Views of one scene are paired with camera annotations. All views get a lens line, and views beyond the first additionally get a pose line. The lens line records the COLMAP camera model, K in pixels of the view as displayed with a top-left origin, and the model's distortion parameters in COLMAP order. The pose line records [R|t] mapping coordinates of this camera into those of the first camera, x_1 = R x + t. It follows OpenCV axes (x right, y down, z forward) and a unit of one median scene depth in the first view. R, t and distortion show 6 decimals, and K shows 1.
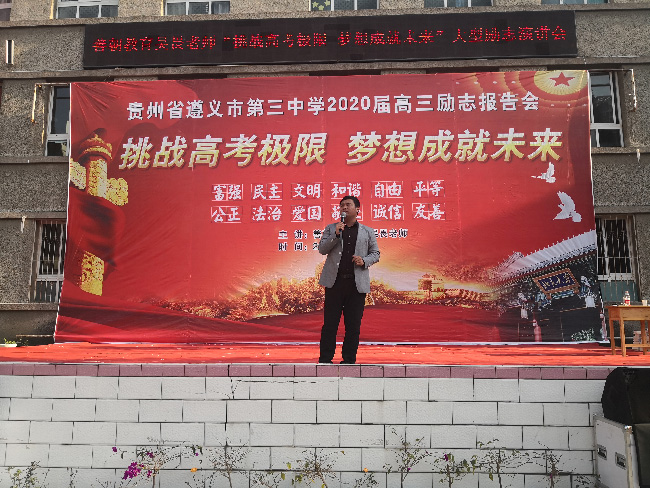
lens RADIAL K [[521.5, 0, 325.0], [0, 521.5, 244.0], [0, 0, 1]] dist [-0.003869, -0.008593]
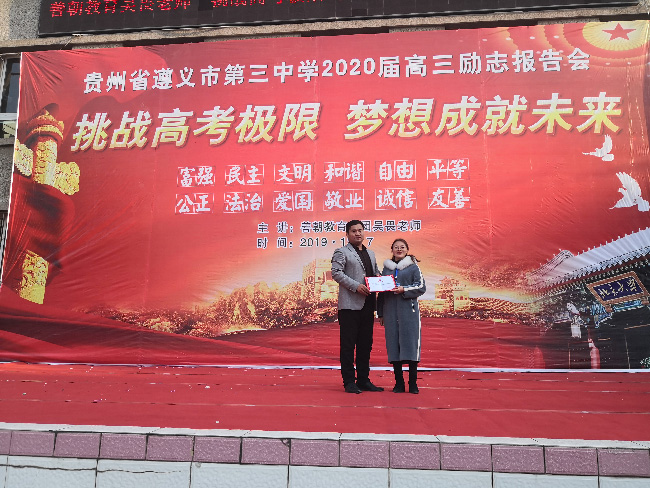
lens RADIAL K [[521.5, 0, 325.0], [0, 521.5, 244.0], [0, 0, 1]] dist [-0.003869, -0.008593]
pose [[0.999221, 0.001211, -0.039443, 0.043030], [-0.002331, 0.999595, -0.028347, 0.027588], [0.039392, 0.028417, 0.998820, 0.208691]]
